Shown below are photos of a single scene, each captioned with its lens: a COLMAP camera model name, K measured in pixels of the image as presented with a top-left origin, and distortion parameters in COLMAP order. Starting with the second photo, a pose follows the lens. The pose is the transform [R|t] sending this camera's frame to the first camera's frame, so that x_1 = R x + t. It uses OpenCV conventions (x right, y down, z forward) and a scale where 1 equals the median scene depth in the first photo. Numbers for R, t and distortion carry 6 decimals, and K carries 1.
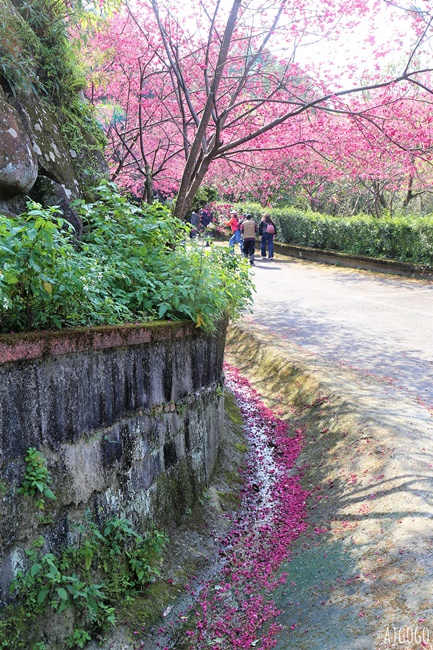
lens RADIAL K [[696.4, 0, 216.5], [0, 696.4, 325.0], [0, 0, 1]] dist [0.002451, 0.005858]
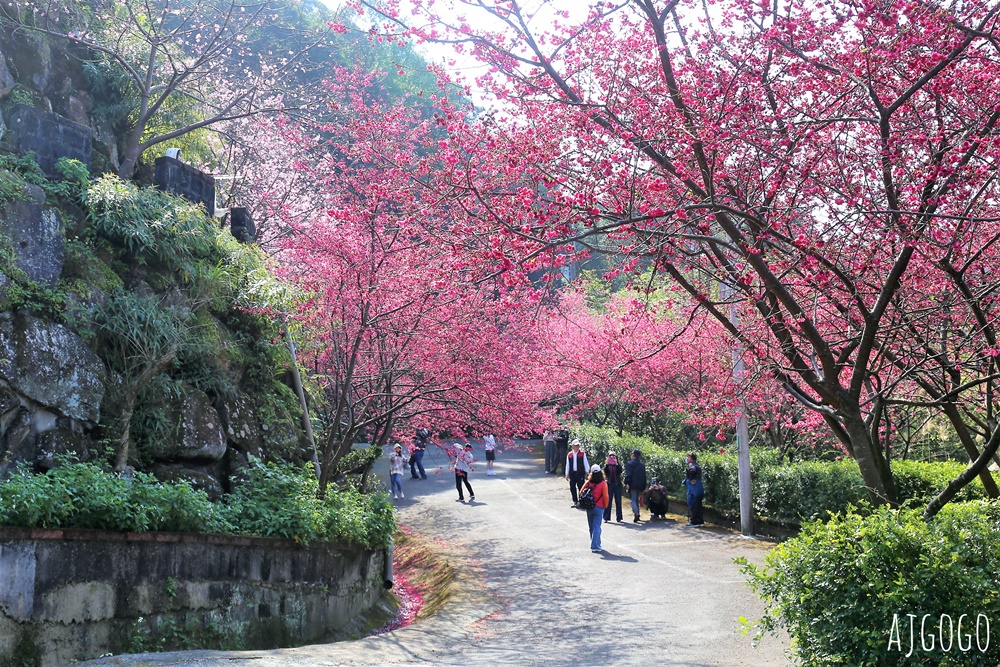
lens RADIAL K [[1274.1, 0, 500.0], [0, 1274.1, 333.5], [0, 0, 1]] dist [0.029042, 0.026996]
pose [[0.981207, -0.016752, -0.192229, 1.282060], [-0.026488, 0.975099, -0.220182, 0.213210], [0.191131, 0.221136, 0.956330, -2.404674]]
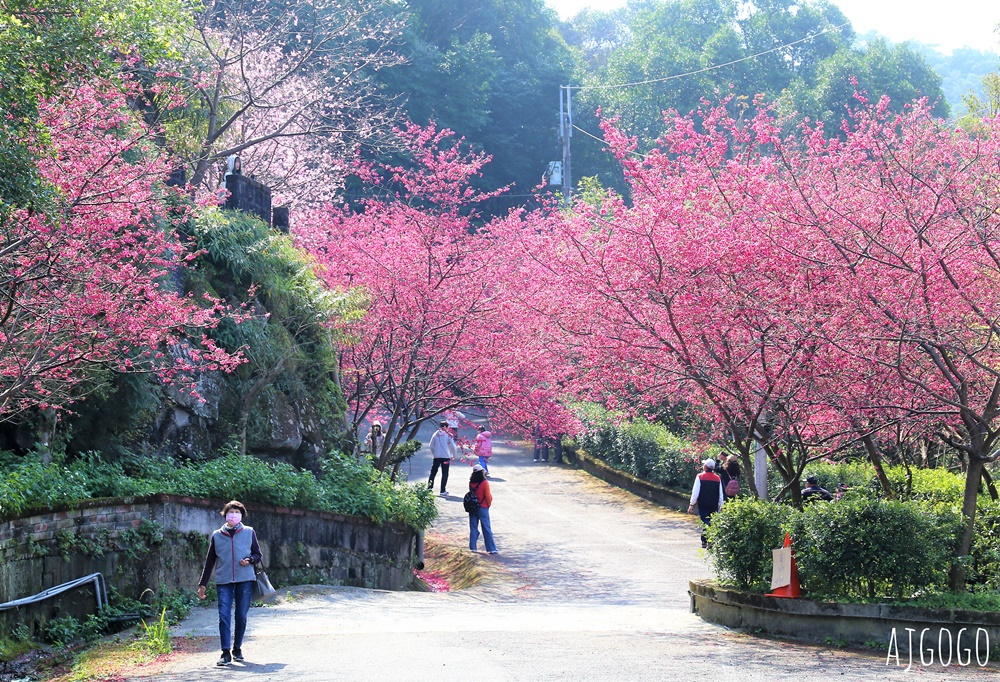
lens RADIAL K [[2527.5, 0, 500.0], [0, 2527.5, 341.0], [0, 0, 1]] dist [0.128921, 0.252731]
pose [[0.988929, 0.027051, -0.145900, 1.732600], [-0.049939, 0.986561, -0.155574, 0.757320], [0.139731, 0.161137, 0.976990, -7.746185]]
